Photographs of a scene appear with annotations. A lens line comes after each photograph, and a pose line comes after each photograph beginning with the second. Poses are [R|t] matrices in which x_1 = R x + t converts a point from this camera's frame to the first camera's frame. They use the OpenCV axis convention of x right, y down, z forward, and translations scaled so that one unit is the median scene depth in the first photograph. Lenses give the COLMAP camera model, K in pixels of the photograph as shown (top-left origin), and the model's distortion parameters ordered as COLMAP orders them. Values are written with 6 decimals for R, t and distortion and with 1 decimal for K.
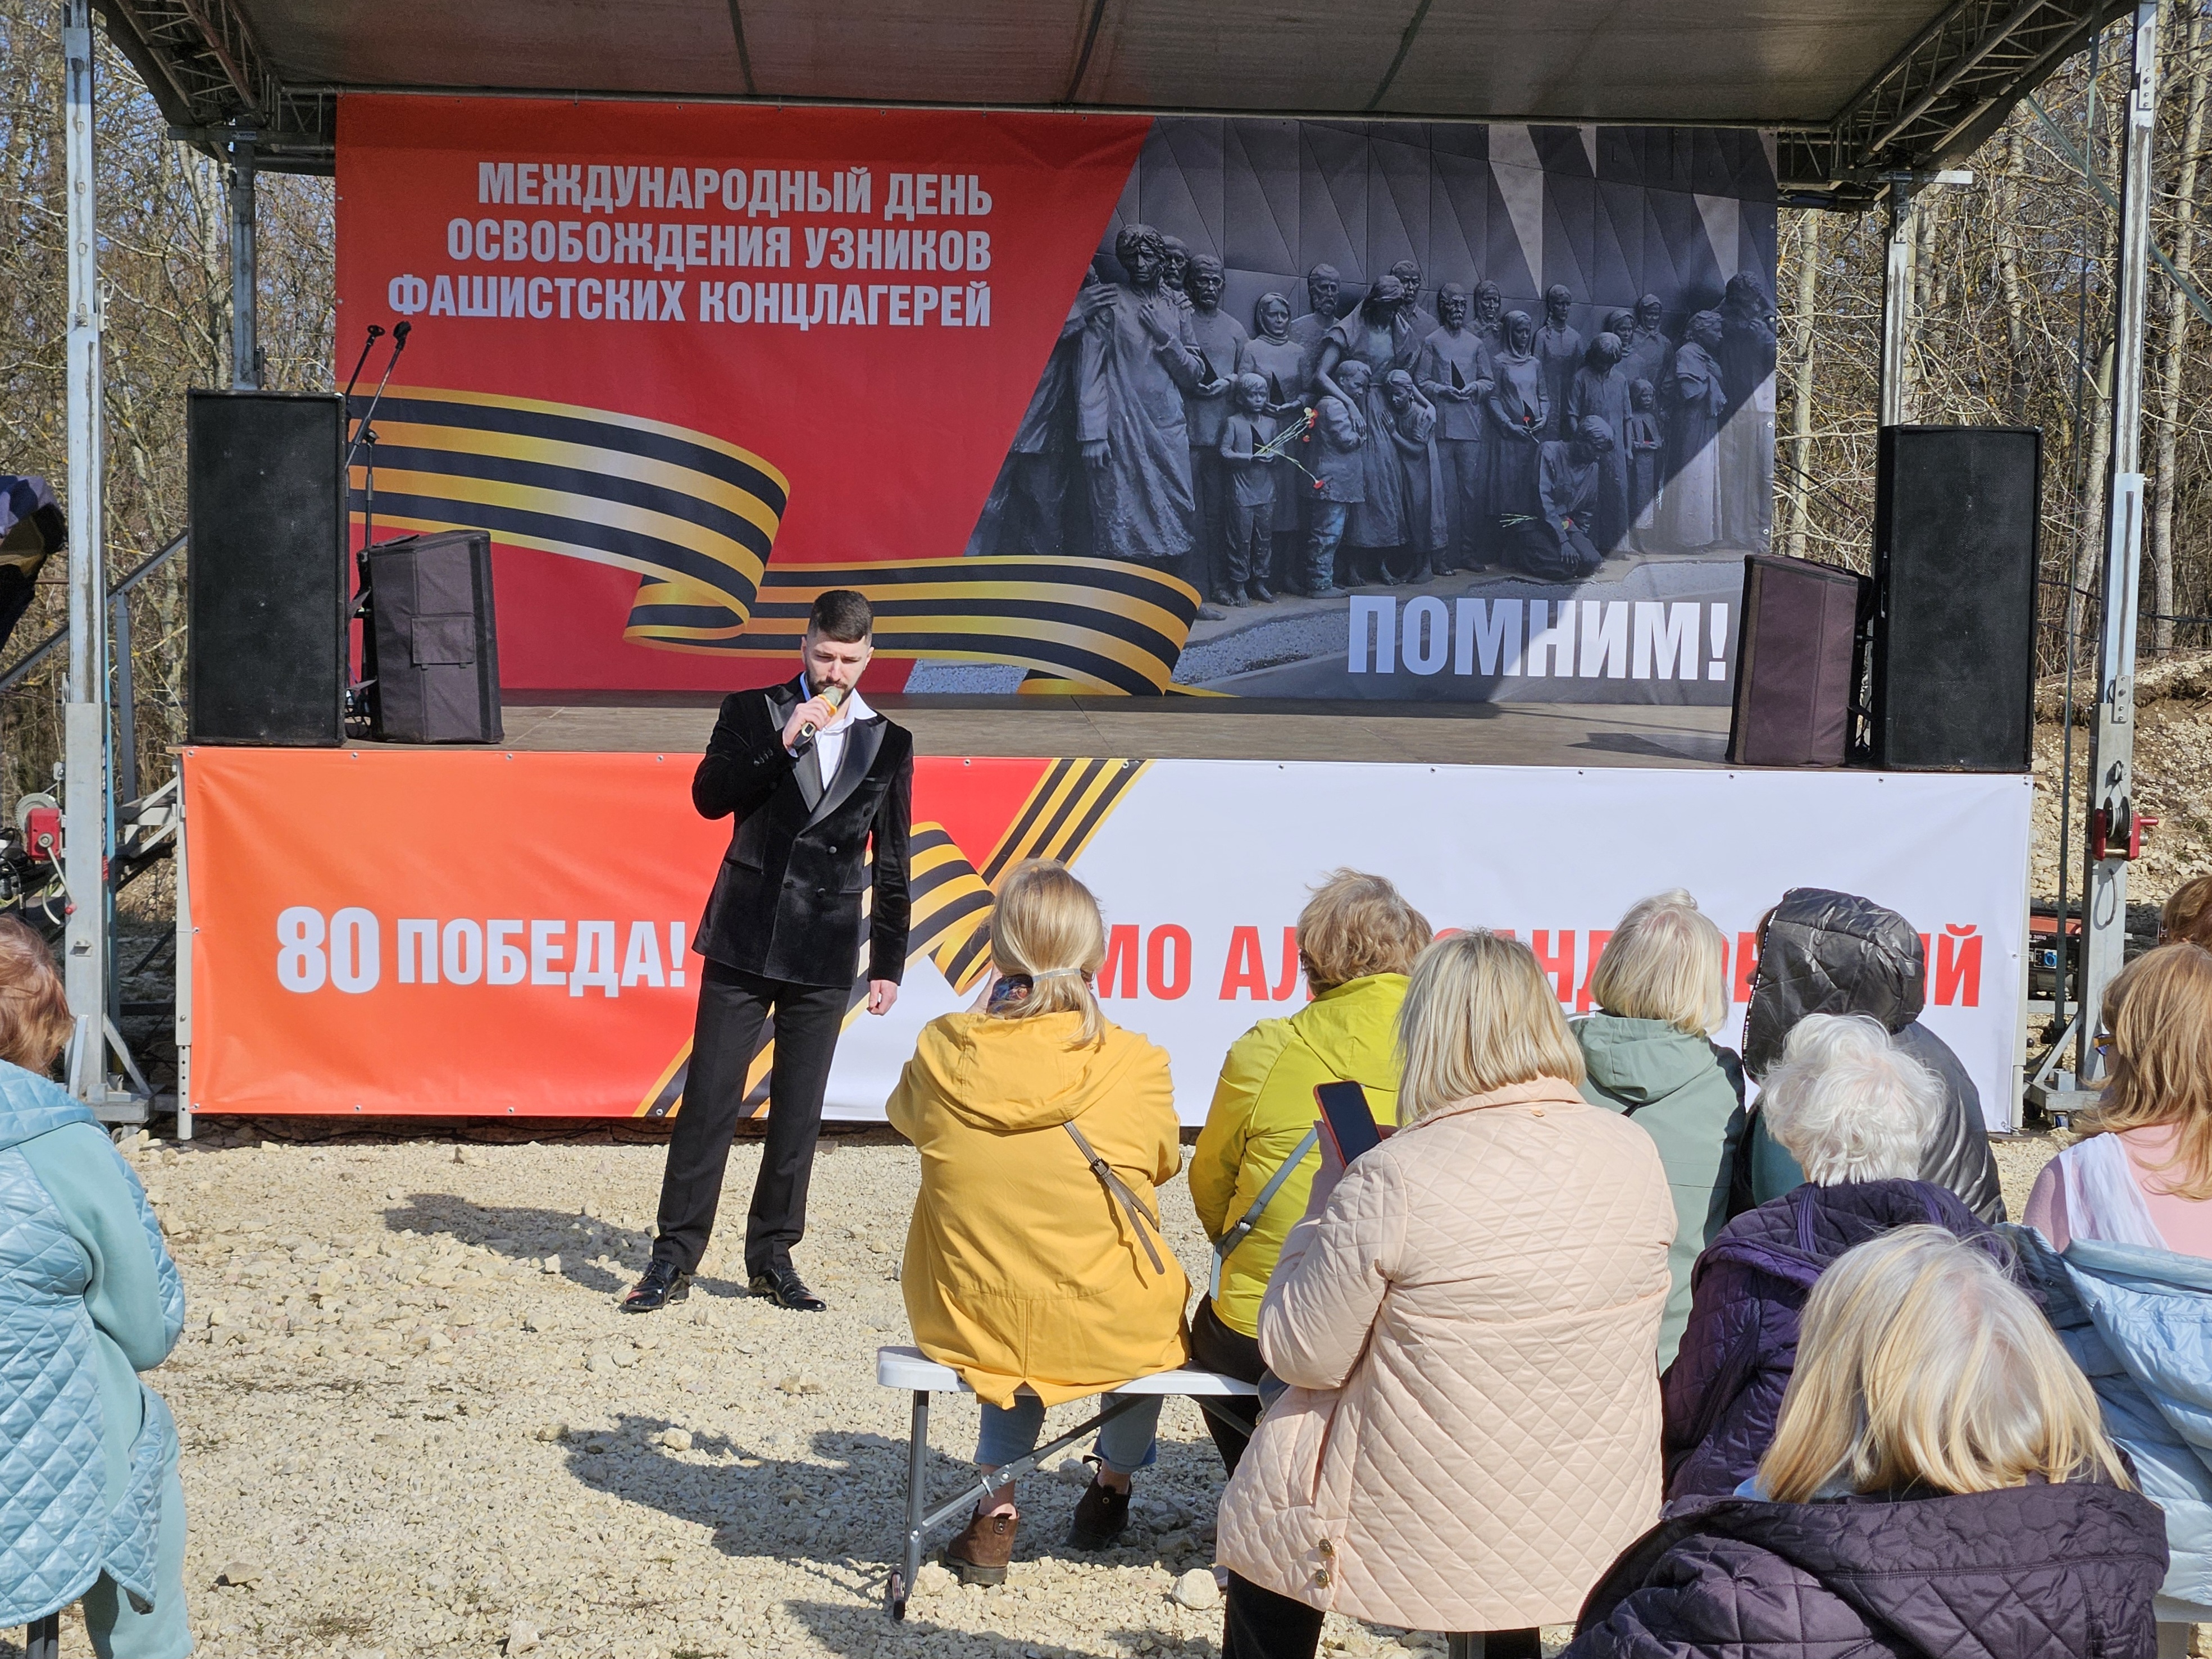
lens RADIAL K [[4478.7, 0, 1211.8], [0, 4478.7, 955.6], [0, 0, 1]] dist [-0.470771, 5.511531]
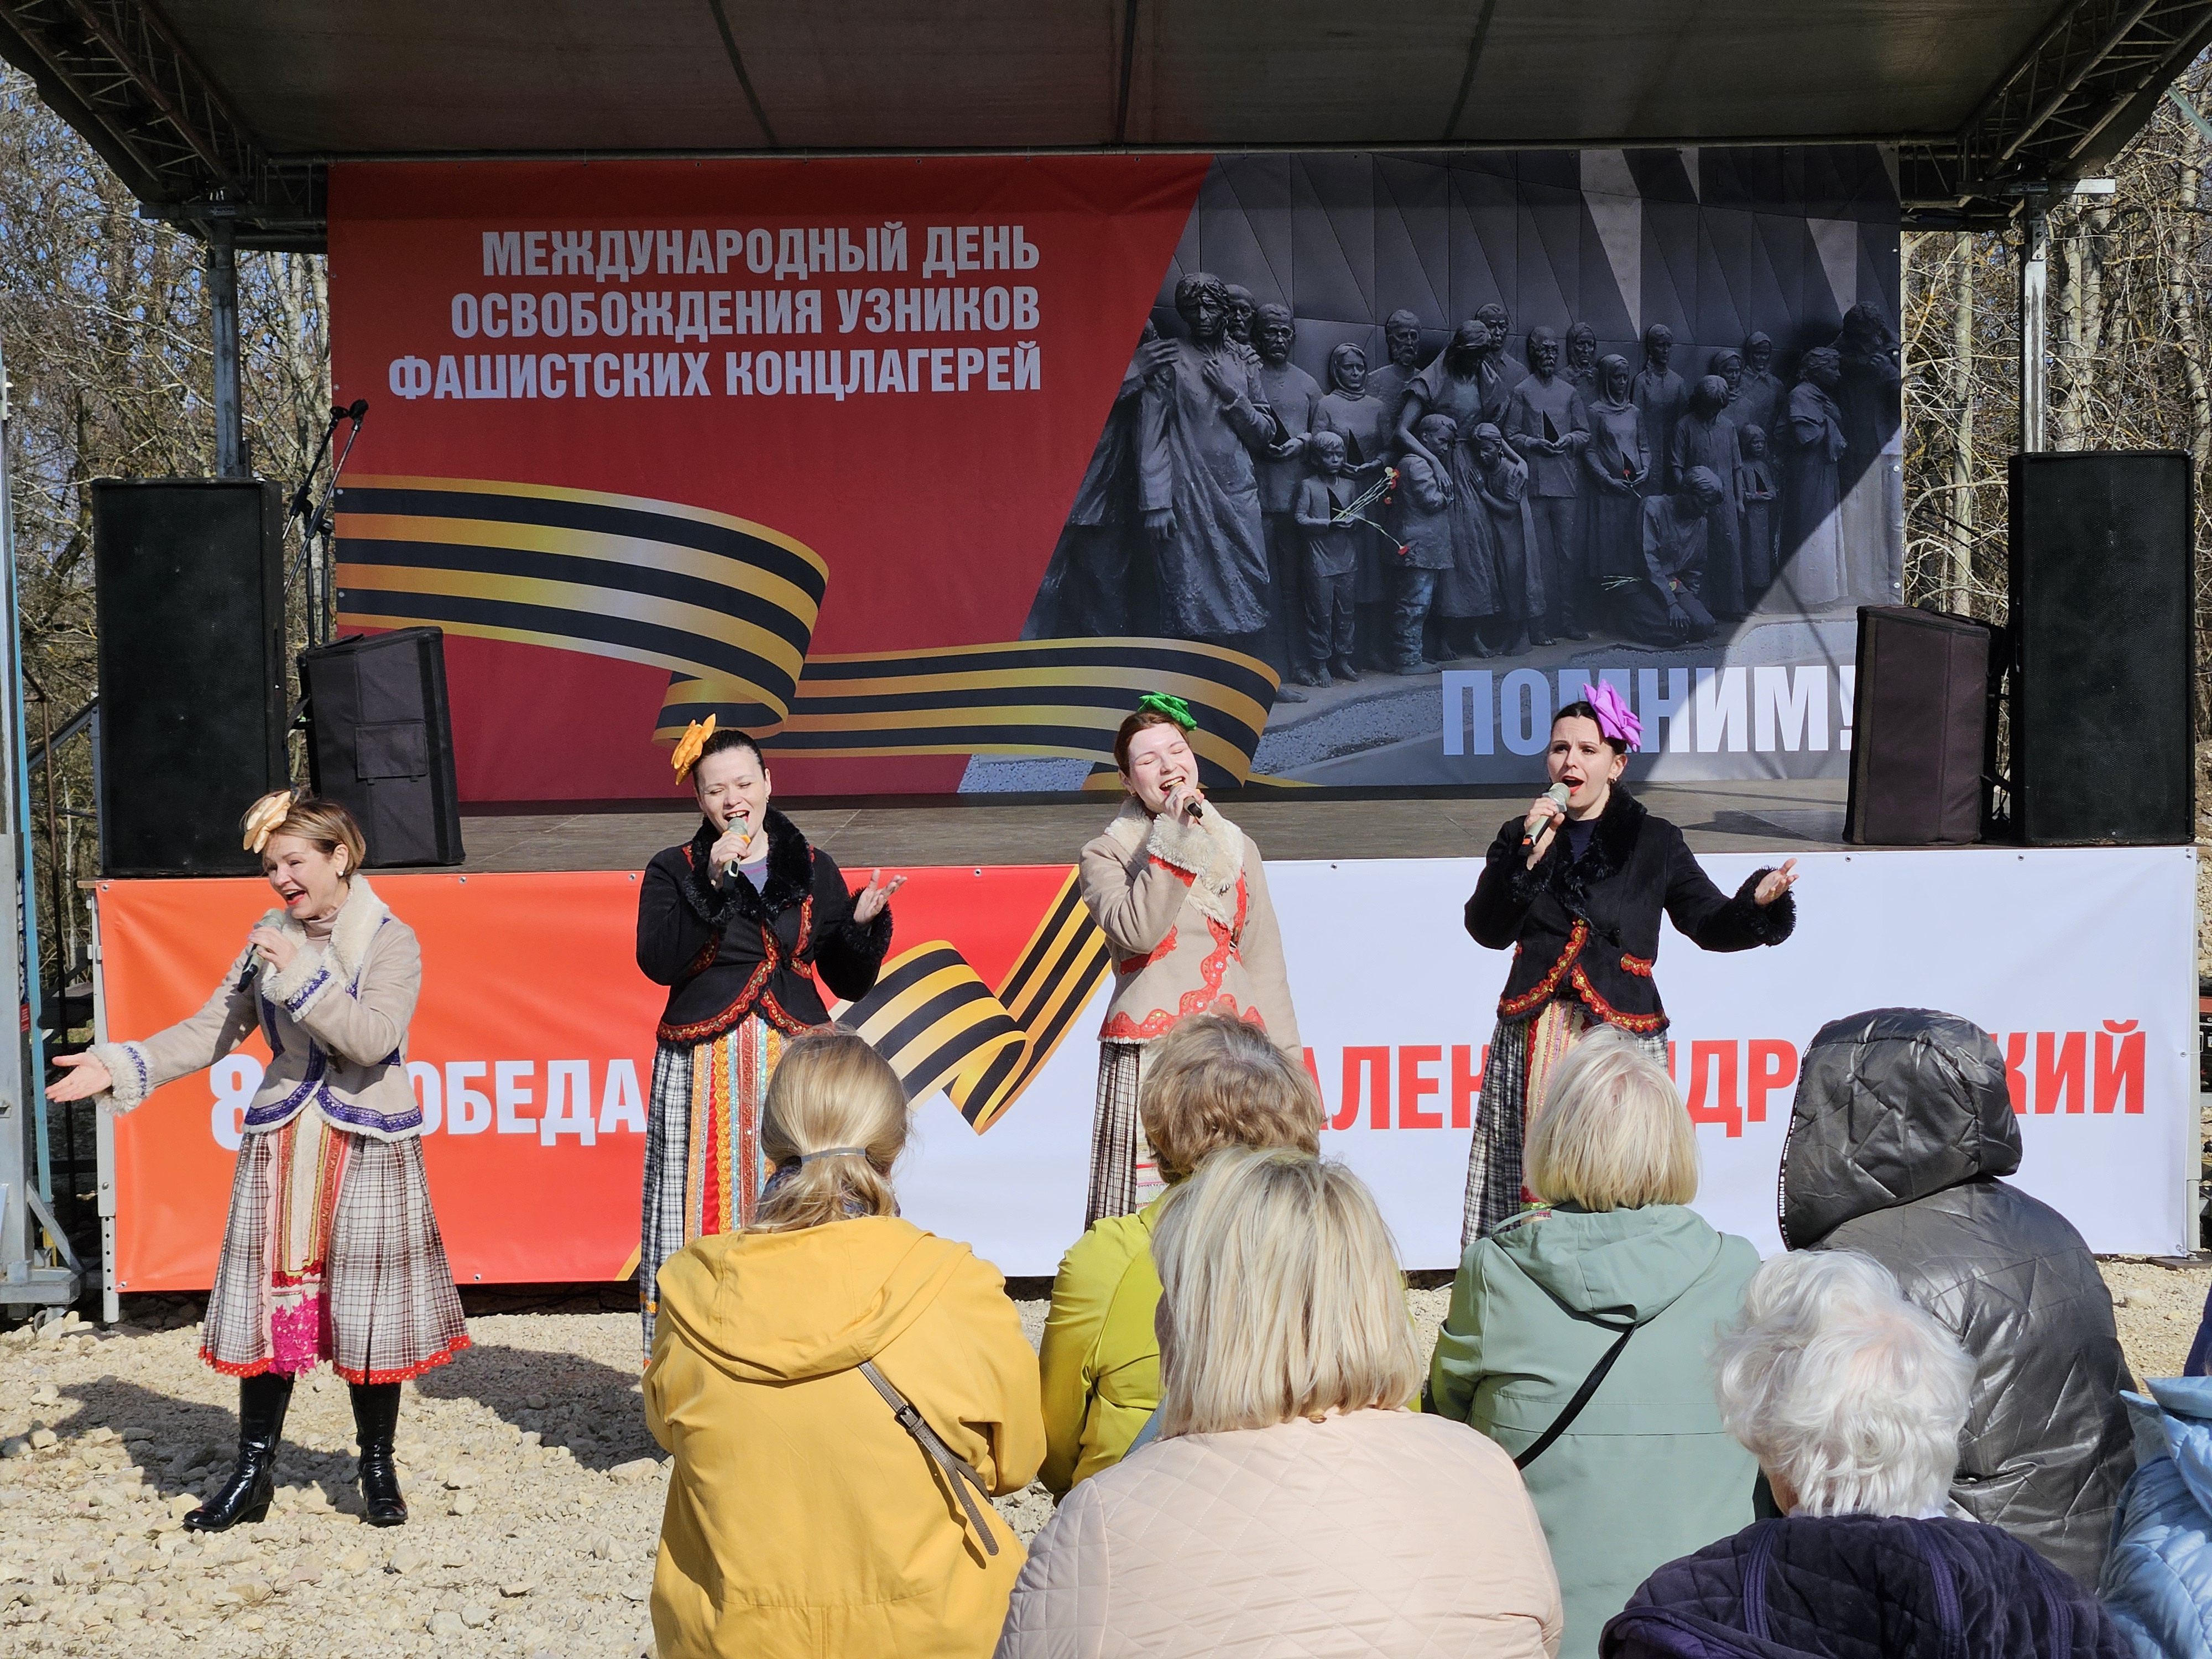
lens RADIAL K [[4287.9, 0, 1233.5], [0, 4287.9, 953.2], [0, 0, 1]] dist [-0.434218, 5.179172]
pose [[0.998458, -0.029272, -0.047171, 0.028195], [0.028443, 0.999430, -0.018163, -0.008018], [0.047676, 0.016794, 0.998722, 0.124375]]
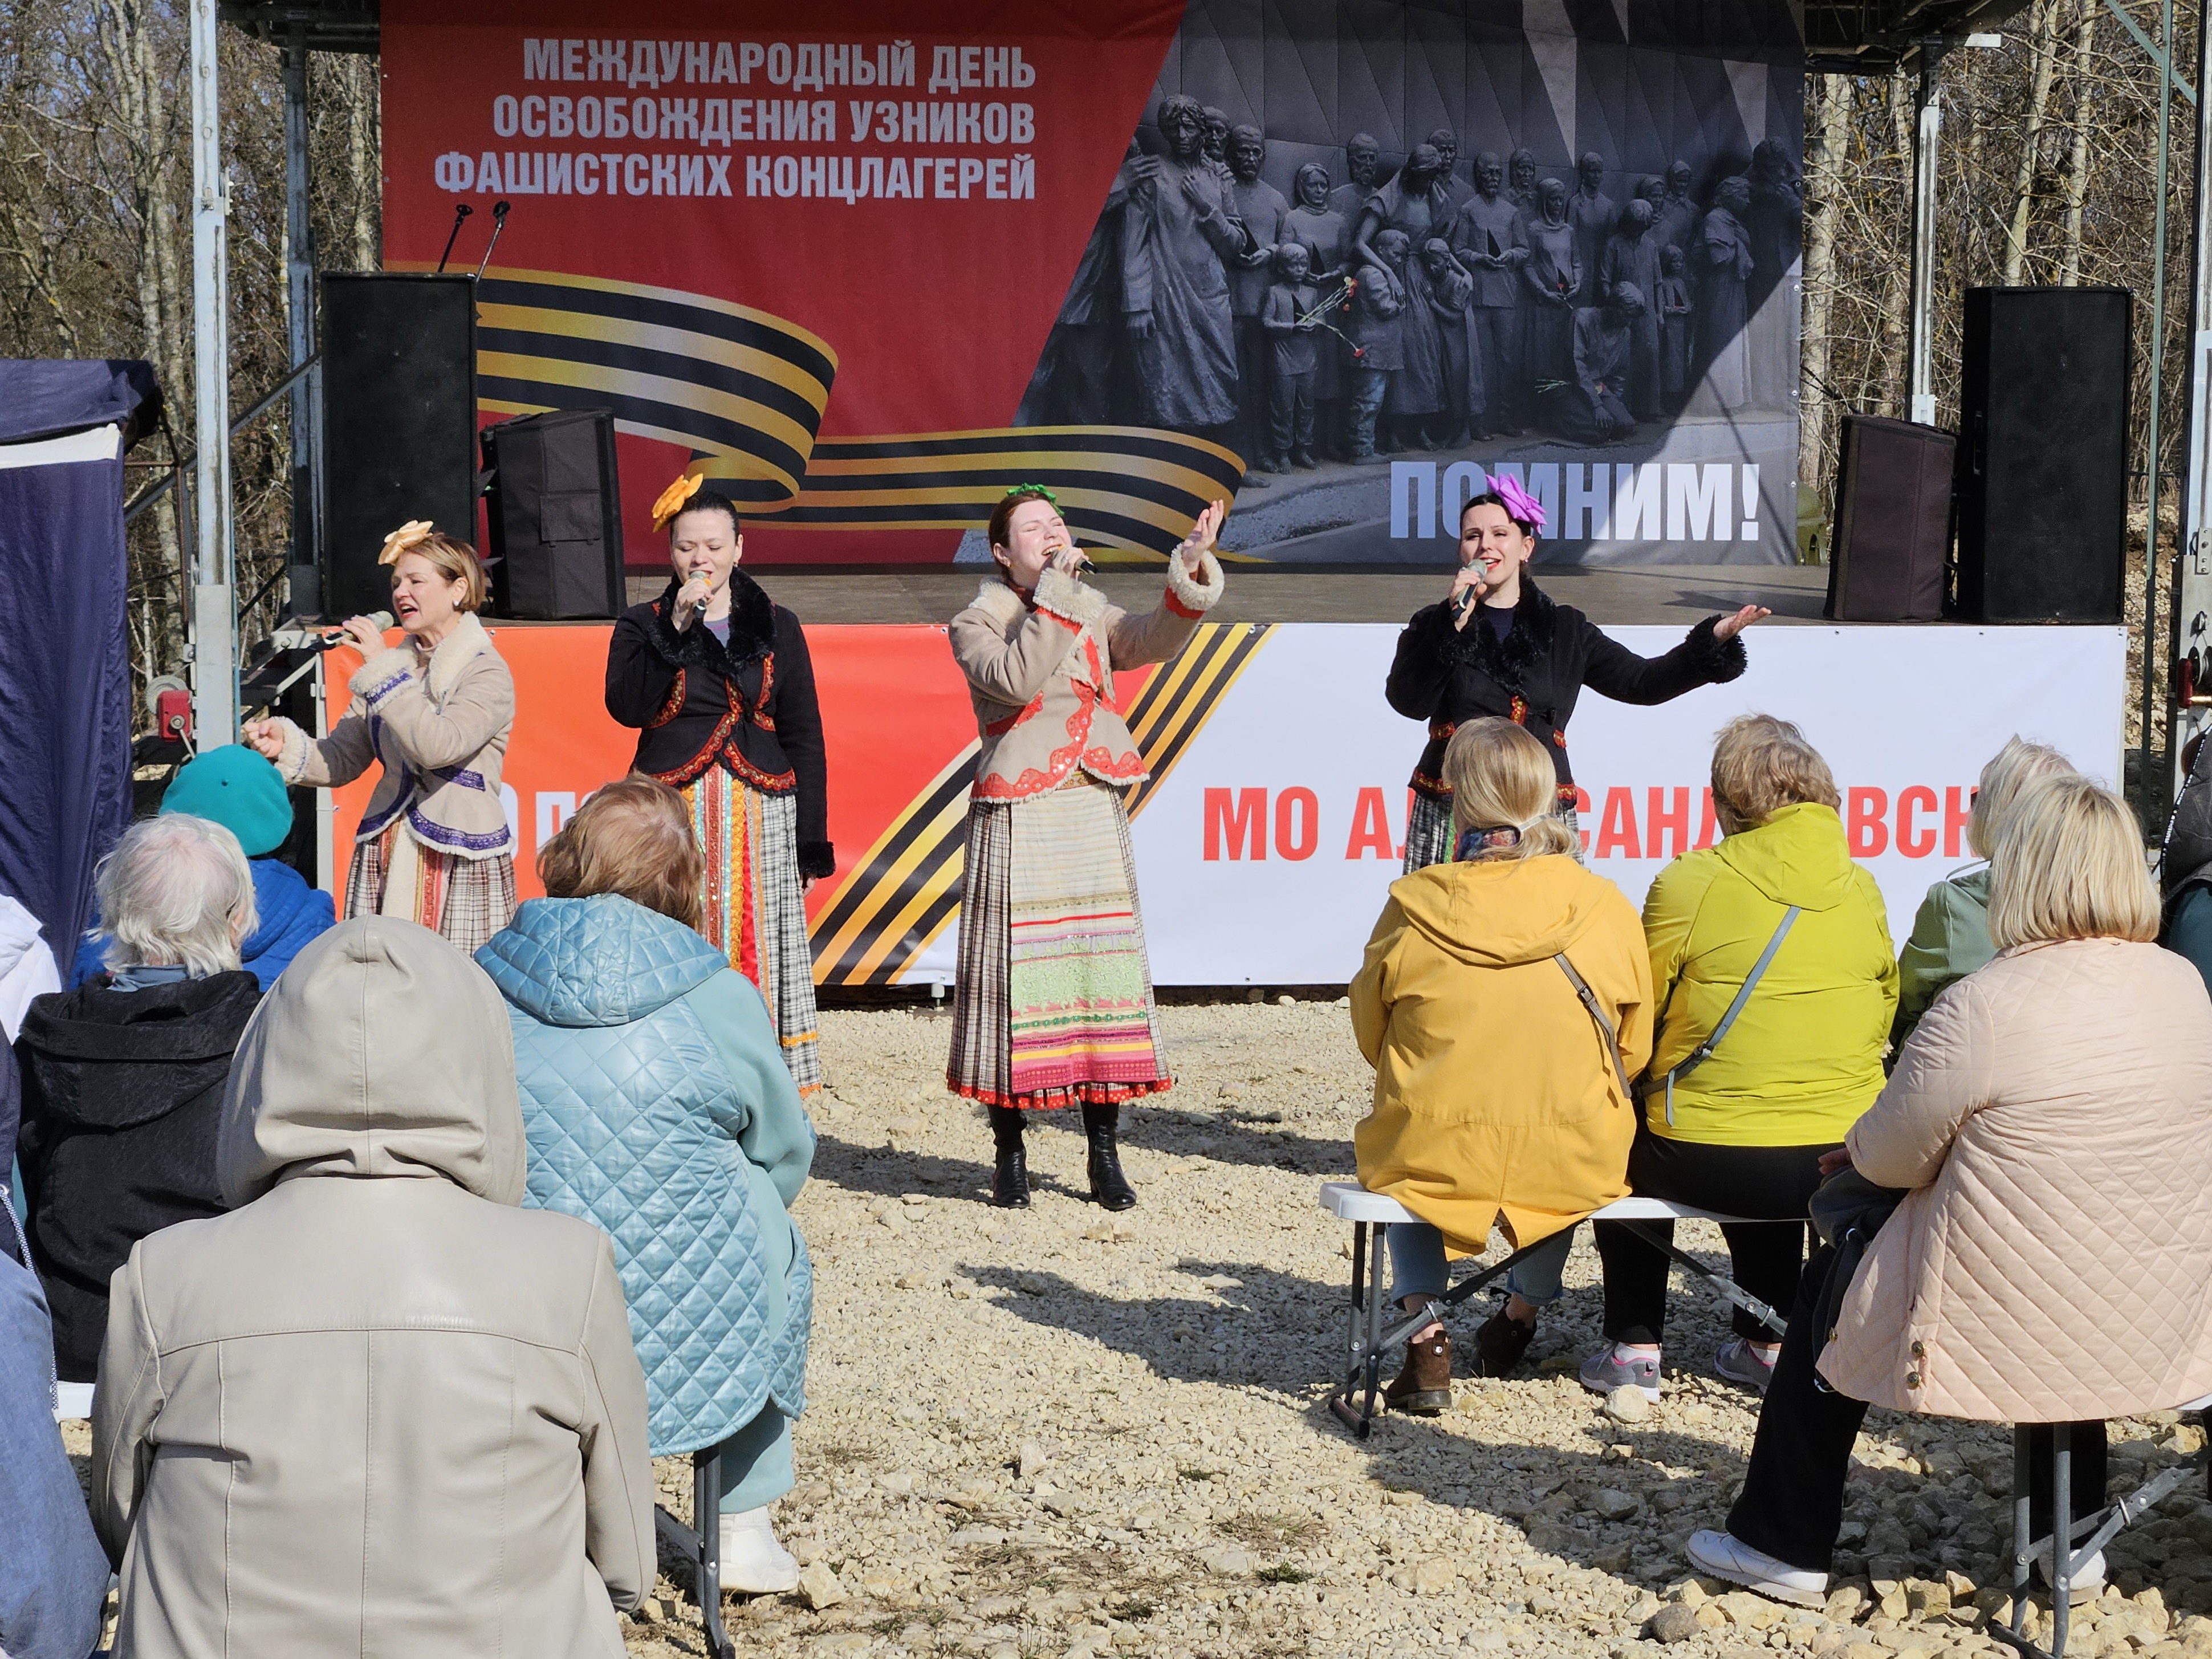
lens RADIAL K [[4508.6, 0, 1230.1], [0, 4508.6, 906.7], [0, 0, 1]] dist [-0.243822, 3.003308]
pose [[0.998220, -0.018973, 0.056535, -0.066624], [0.017956, 0.999669, 0.018443, 0.001089], [-0.056866, -0.017395, 0.998230, -0.023215]]
